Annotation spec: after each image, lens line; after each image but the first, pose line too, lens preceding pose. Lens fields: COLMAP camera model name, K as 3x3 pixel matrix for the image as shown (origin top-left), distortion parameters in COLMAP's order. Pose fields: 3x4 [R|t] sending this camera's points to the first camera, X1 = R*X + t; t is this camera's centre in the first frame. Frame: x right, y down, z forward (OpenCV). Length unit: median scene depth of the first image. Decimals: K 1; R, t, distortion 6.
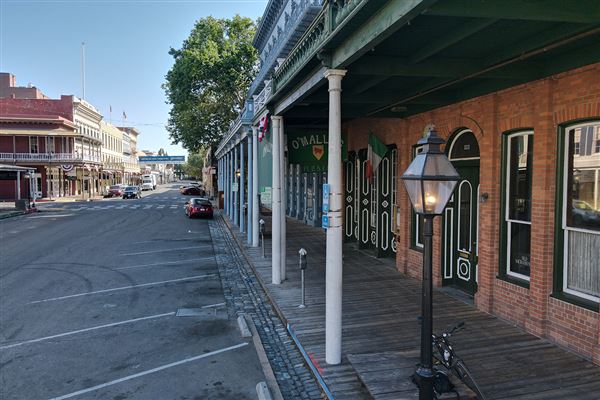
lens RADIAL K [[441.5, 0, 300.1], [0, 441.5, 199.3], [0, 0, 1]] dist [0.019098, 0.002299]
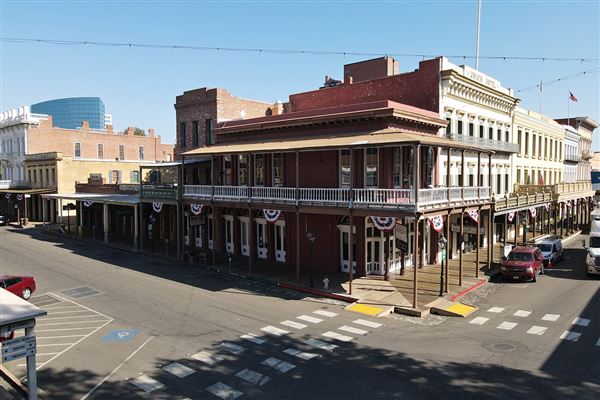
lens RADIAL K [[441.5, 0, 299.2], [0, 441.5, 201.7], [0, 0, 1]] dist [0.019098, 0.002299]
pose [[0.591954, 0.043172, -0.804815, -0.250290], [-0.040851, 0.998888, 0.023536, -0.098844], [0.804936, 0.018945, 0.593059, 0.712080]]
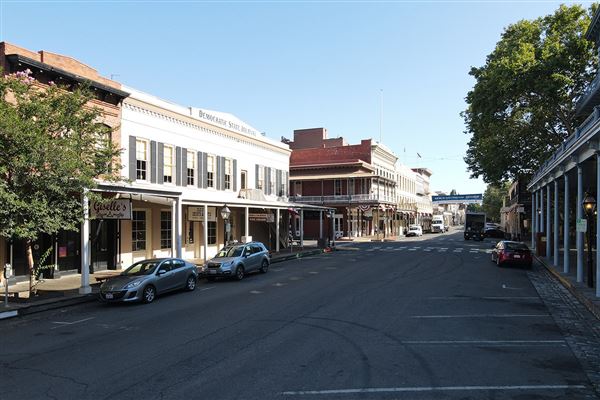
lens RADIAL K [[441.5, 0, 305.5], [0, 441.5, 216.8], [0, 0, 1]] dist [0.019098, 0.002299]
pose [[0.811557, -0.007141, -0.584230, -0.040378], [-0.025172, 0.998570, -0.047172, 0.000508], [0.583731, 0.052989, 0.810216, 0.098042]]
